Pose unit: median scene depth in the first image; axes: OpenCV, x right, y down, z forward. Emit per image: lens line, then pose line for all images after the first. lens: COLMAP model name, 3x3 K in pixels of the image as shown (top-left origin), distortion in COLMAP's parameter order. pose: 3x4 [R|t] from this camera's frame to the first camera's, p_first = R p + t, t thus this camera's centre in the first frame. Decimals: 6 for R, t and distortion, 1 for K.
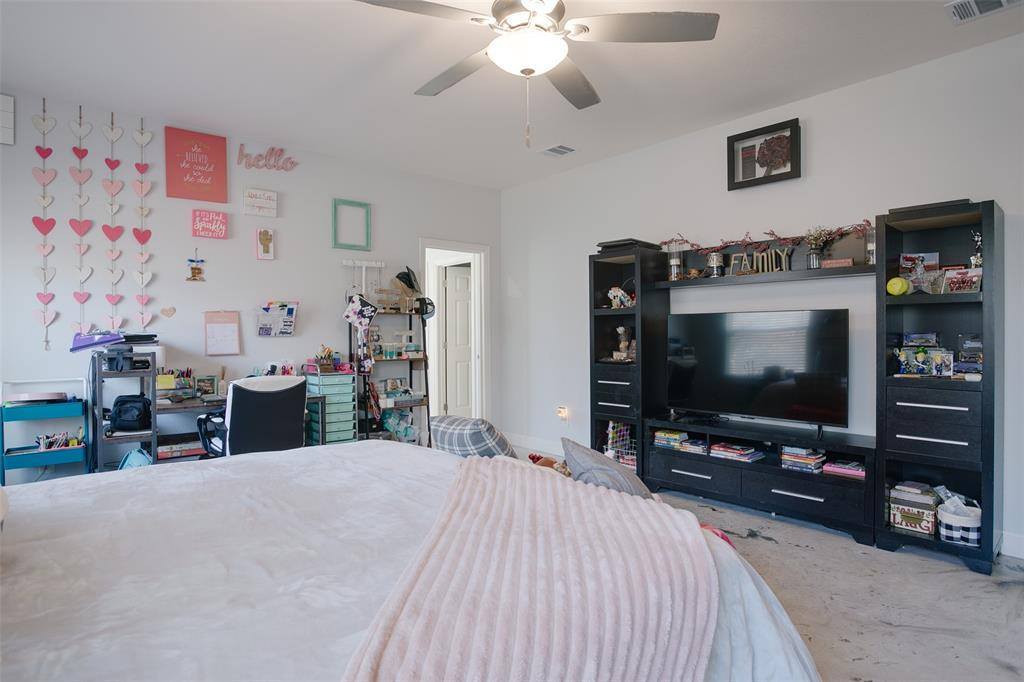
lens RADIAL K [[553.3, 0, 511.3], [0, 553.3, 339.7], [0, 0, 1]] dist [-0.025276, 0.002745]
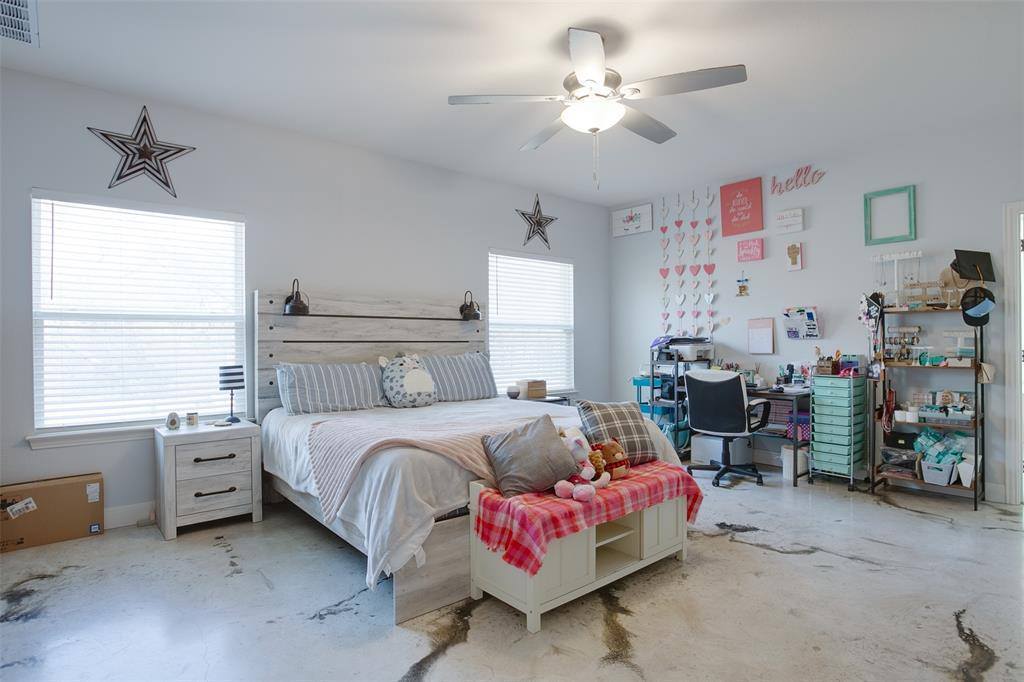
lens RADIAL K [[553.3, 0, 511.7], [0, 553.3, 340.7], [0, 0, 1]] dist [-0.025276, 0.002745]
pose [[-0.003317, 0.005522, -0.999979, 0.700988], [-0.002205, 0.999982, 0.005529, -0.007101], [0.999992, 0.002223, -0.003305, 0.438033]]
